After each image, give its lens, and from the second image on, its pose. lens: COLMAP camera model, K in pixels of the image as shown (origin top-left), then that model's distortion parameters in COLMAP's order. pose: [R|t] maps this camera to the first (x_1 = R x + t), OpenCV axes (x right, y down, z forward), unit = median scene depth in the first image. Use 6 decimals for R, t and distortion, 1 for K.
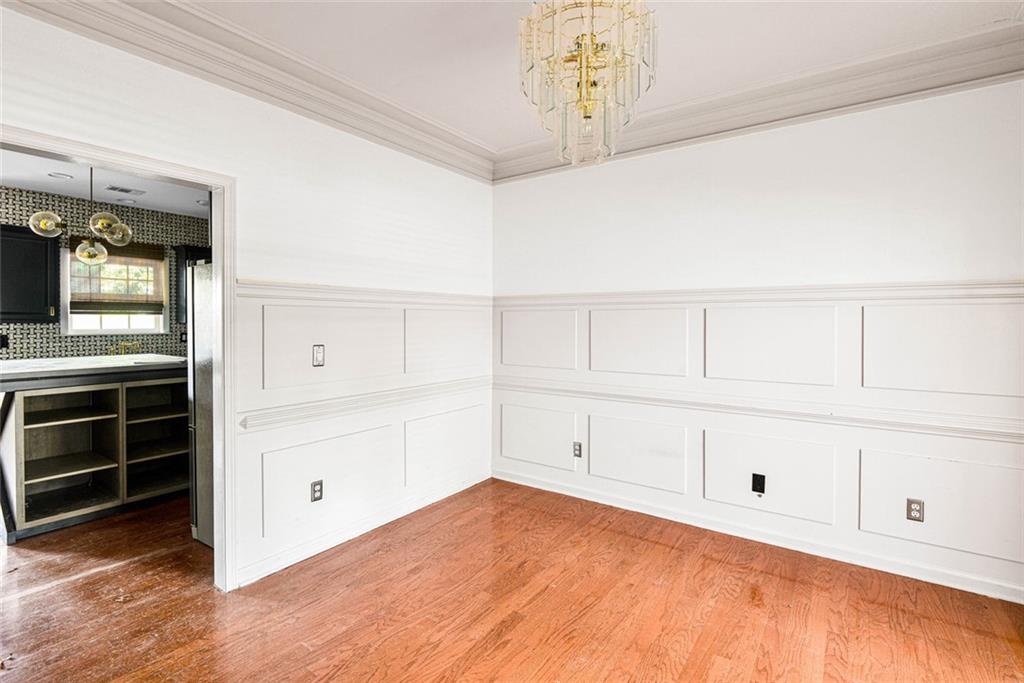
lens RADIAL K [[486.0, 0, 516.1], [0, 486.0, 326.0], [0, 0, 1]] dist [0.000834, -0.000128]
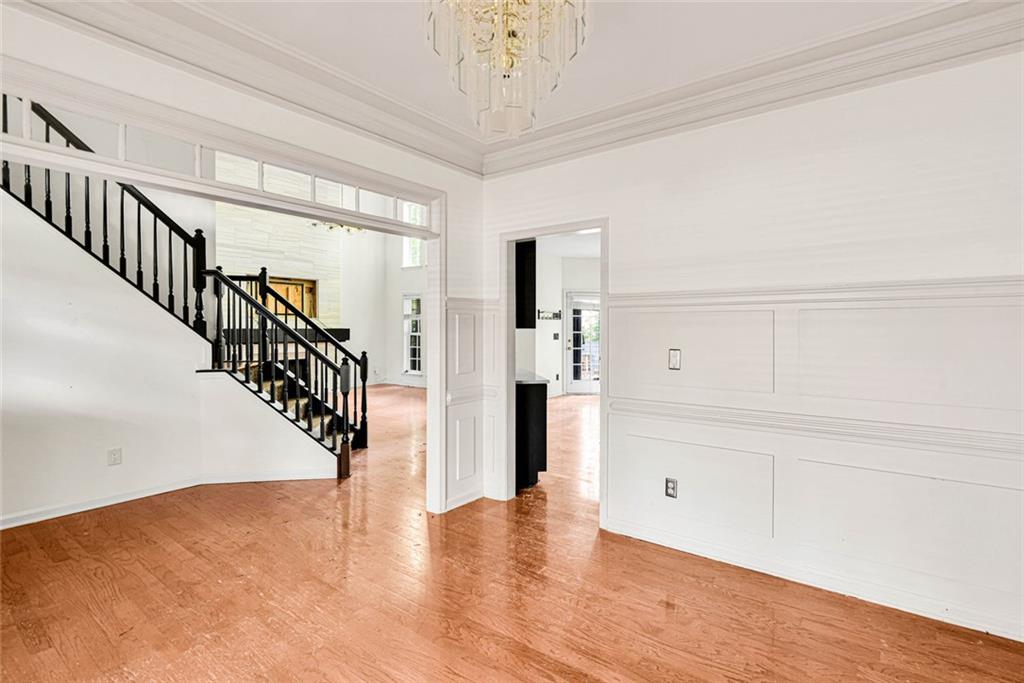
lens RADIAL K [[486.0, 0, 516.1], [0, 486.0, 326.0], [0, 0, 1]] dist [0.000834, -0.000128]
pose [[-0.040692, -0.000688, -0.999171, 0.570245], [-0.007312, 0.999973, -0.000390, -0.006921], [0.999145, 0.007290, -0.040696, 0.614965]]
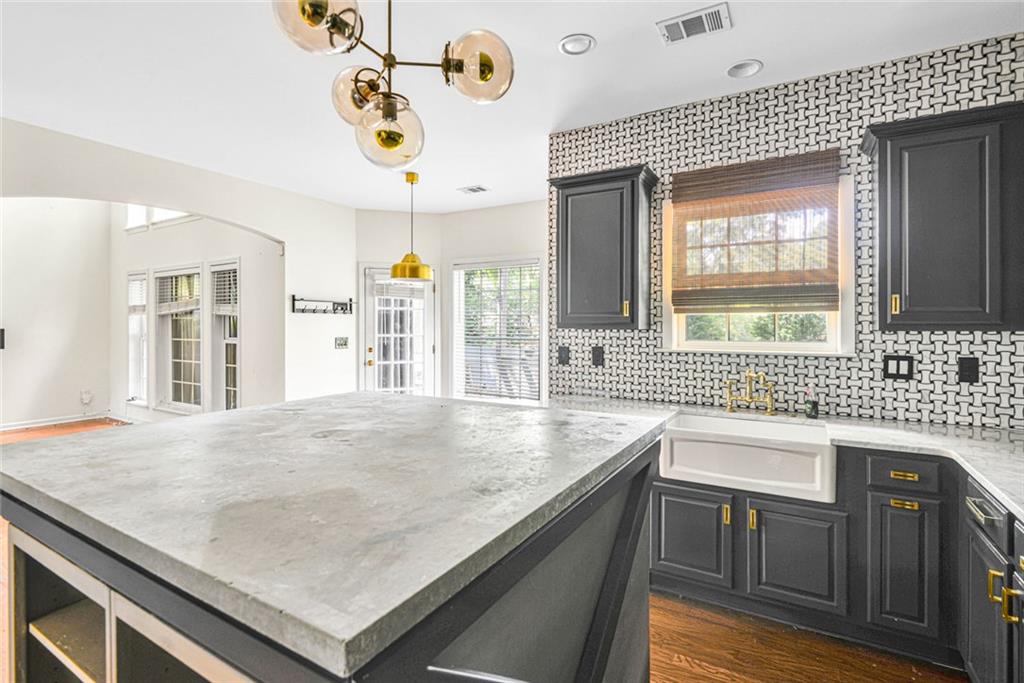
lens RADIAL K [[486.0, 0, 516.1], [0, 486.0, 326.0], [0, 0, 1]] dist [0.000834, -0.000128]
pose [[0.085128, 0.001922, -0.996368, -0.555927], [-0.009926, 0.999950, 0.001081, -0.013533], [0.996321, 0.009798, 0.085142, 1.171223]]
